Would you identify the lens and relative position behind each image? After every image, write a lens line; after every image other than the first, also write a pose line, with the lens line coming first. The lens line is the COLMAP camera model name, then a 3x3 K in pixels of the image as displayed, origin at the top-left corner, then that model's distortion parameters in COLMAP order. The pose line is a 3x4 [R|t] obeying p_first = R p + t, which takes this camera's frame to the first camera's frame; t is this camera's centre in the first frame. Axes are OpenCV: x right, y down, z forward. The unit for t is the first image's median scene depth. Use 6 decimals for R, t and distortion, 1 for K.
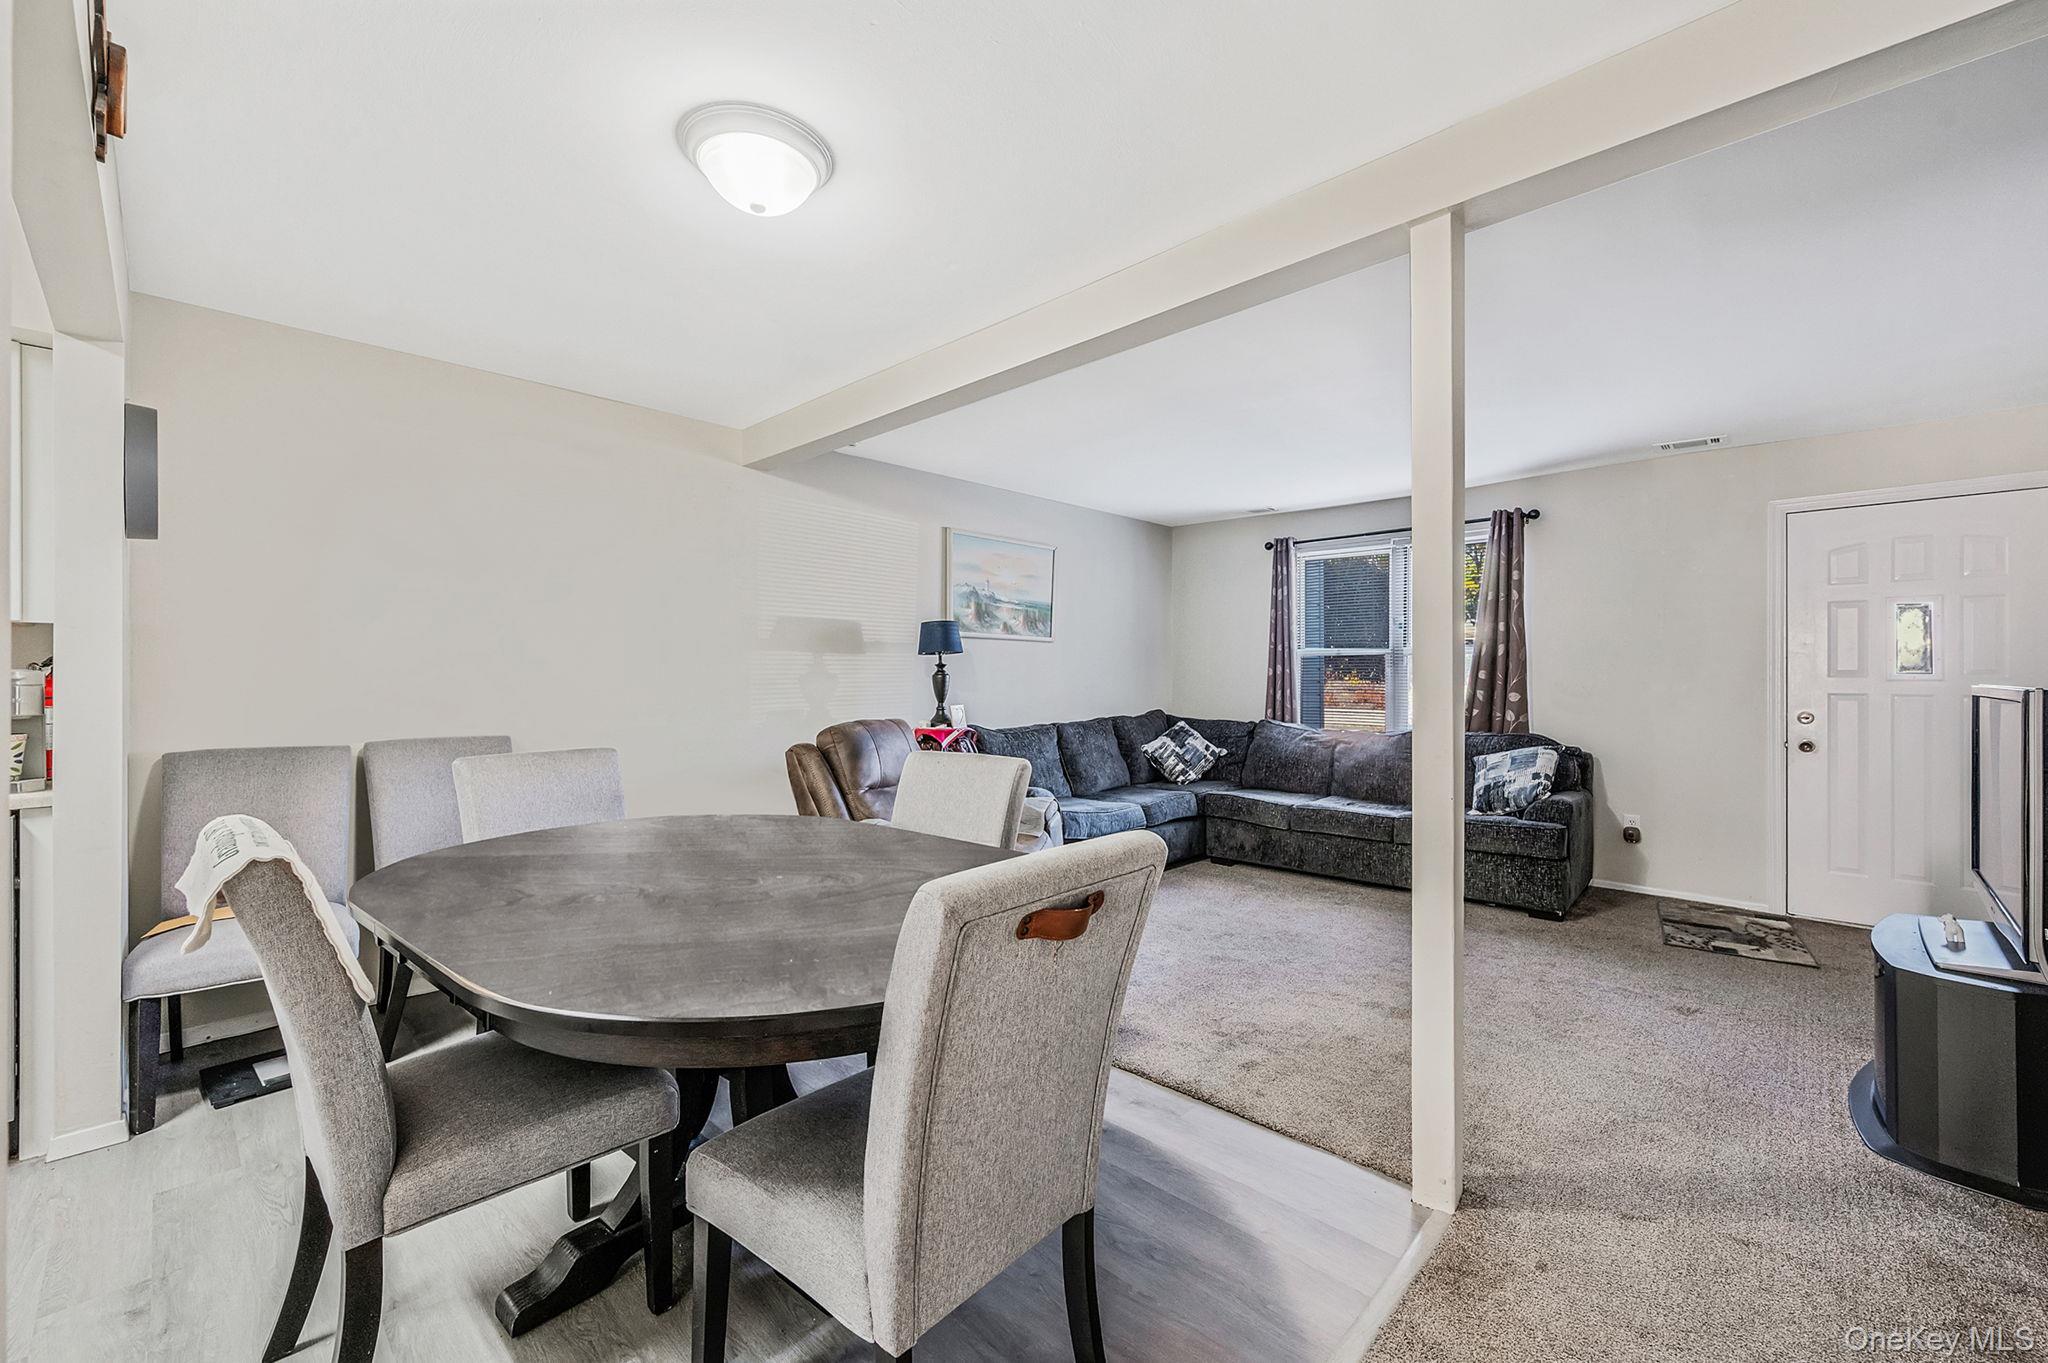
lens RADIAL K [[825.1, 0, 1029.4], [0, 825.1, 671.4], [0, 0, 1]] dist [-0.001092, -0.000110]
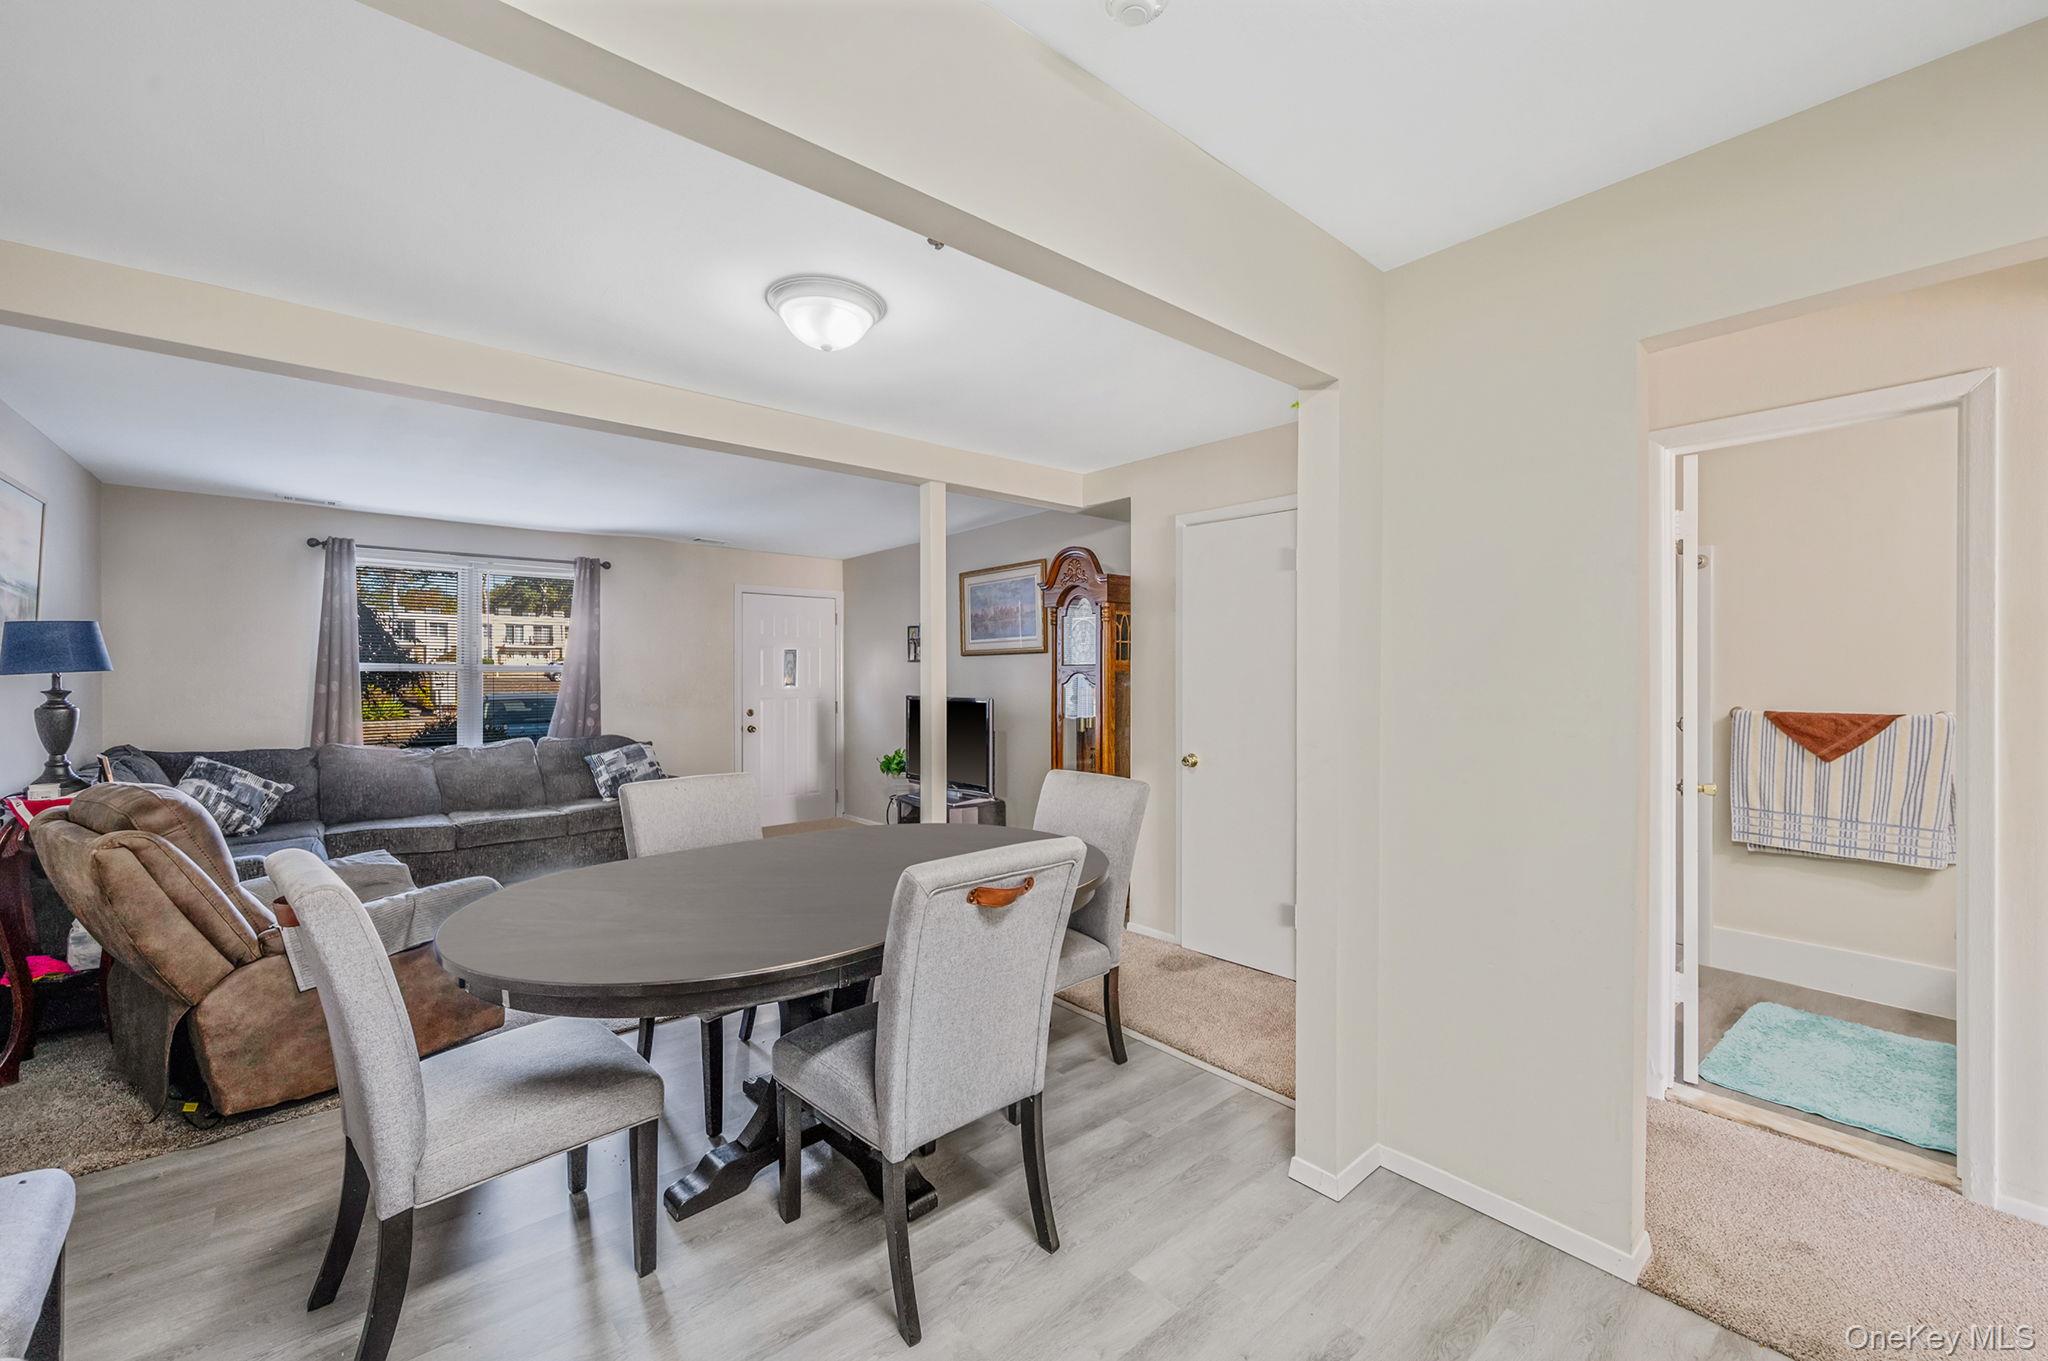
lens RADIAL K [[825.1, 0, 1029.4], [0, 825.1, 670.4], [0, 0, 1]] dist [-0.001092, -0.000110]
pose [[0.092264, 0.003732, 0.995728, -0.609011], [-0.005501, 0.999980, -0.003238, -0.024728], [-0.995719, -0.005179, 0.092282, 0.216176]]
